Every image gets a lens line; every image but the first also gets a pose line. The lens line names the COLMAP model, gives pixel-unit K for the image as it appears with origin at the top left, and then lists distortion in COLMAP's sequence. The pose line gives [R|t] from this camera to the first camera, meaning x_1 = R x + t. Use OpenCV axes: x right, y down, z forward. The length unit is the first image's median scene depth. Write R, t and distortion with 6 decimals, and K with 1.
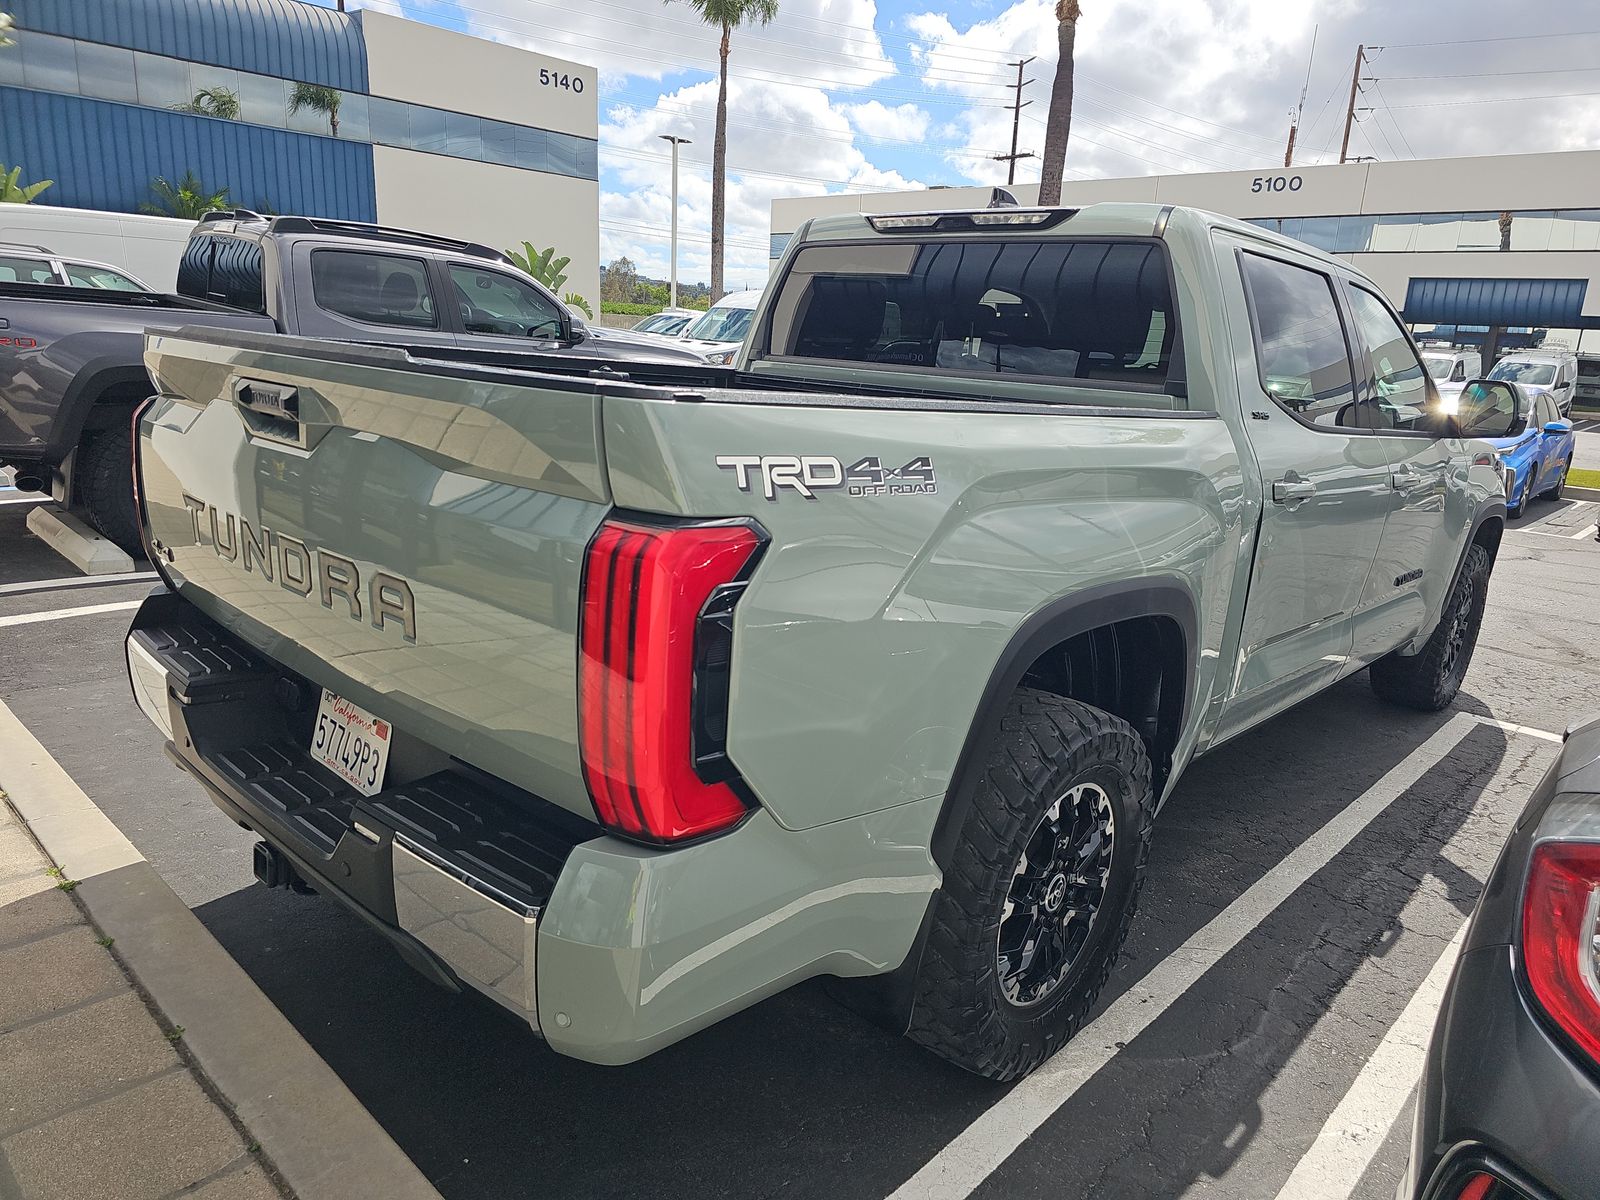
lens RADIAL K [[1072.2, 0, 800.0], [0, 1072.2, 600.0], [0, 0, 1]] dist [0.005944, 0.001920]
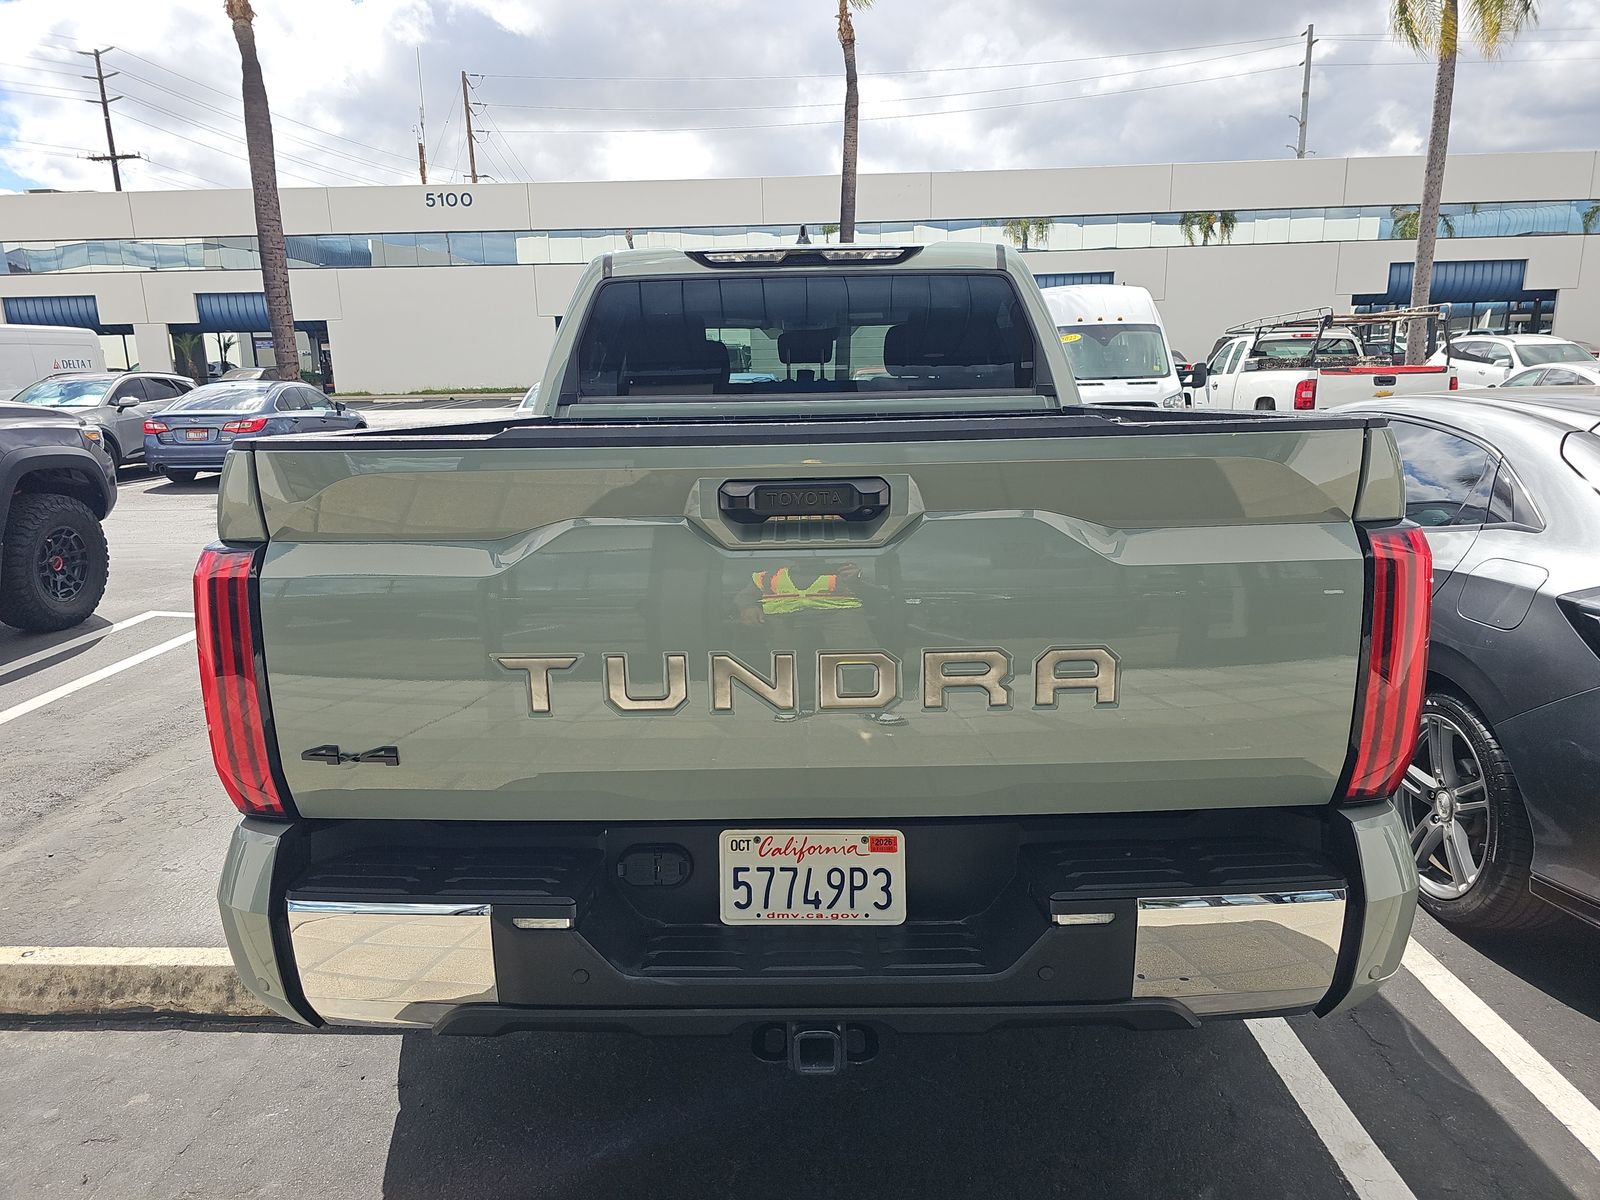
lens RADIAL K [[1048.5, 0, 800.0], [0, 1048.5, 600.0], [0, 0, 1]] dist [0.049771, -0.053898]
pose [[0.737133, -0.216475, 0.640135, -0.617331], [0.219355, 0.972655, 0.076330, -0.102292], [-0.639154, 0.084151, 0.764461, 0.231025]]
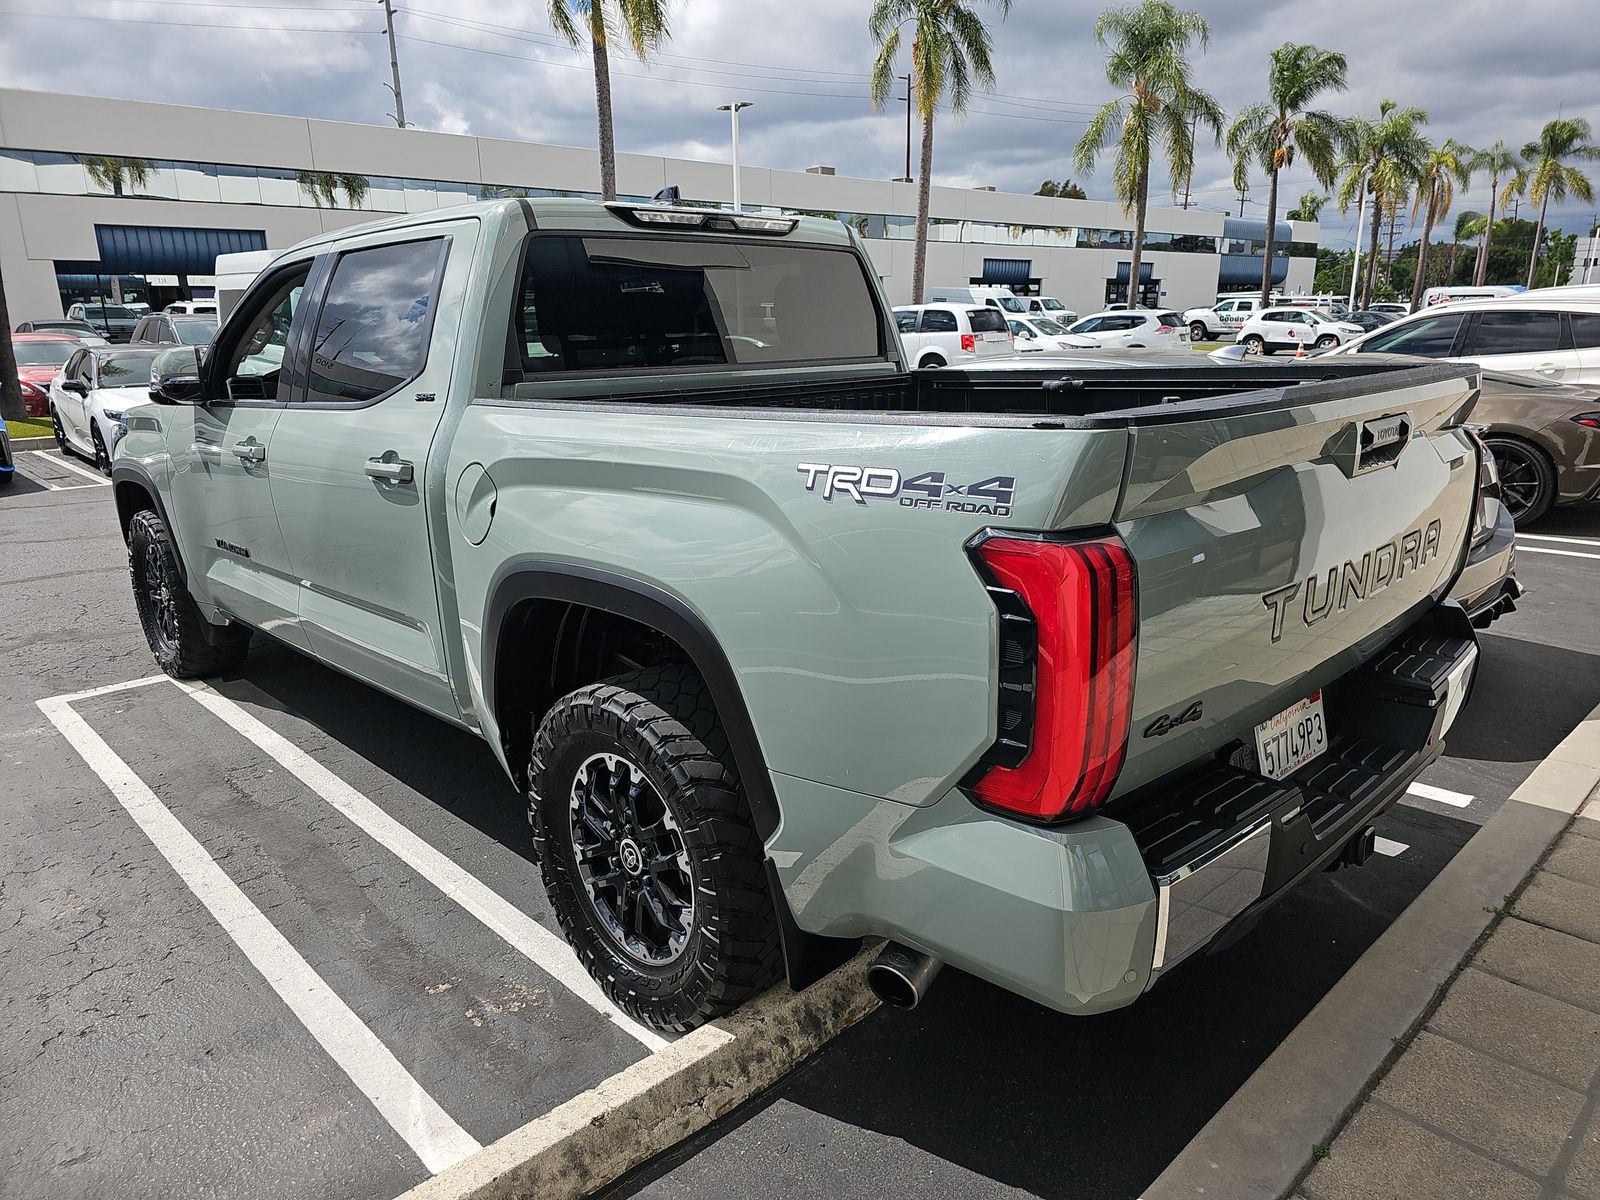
lens RADIAL K [[1053.5, 0, 838.8], [0, 1053.5, 602.9], [0, 0, 1]] dist [0.003290, 0.000196]
pose [[0.037780, -0.316259, 0.947920, -0.961179], [0.250807, 0.921234, 0.297360, -0.294319], [-0.967300, 0.226511, 0.114124, 0.874176]]
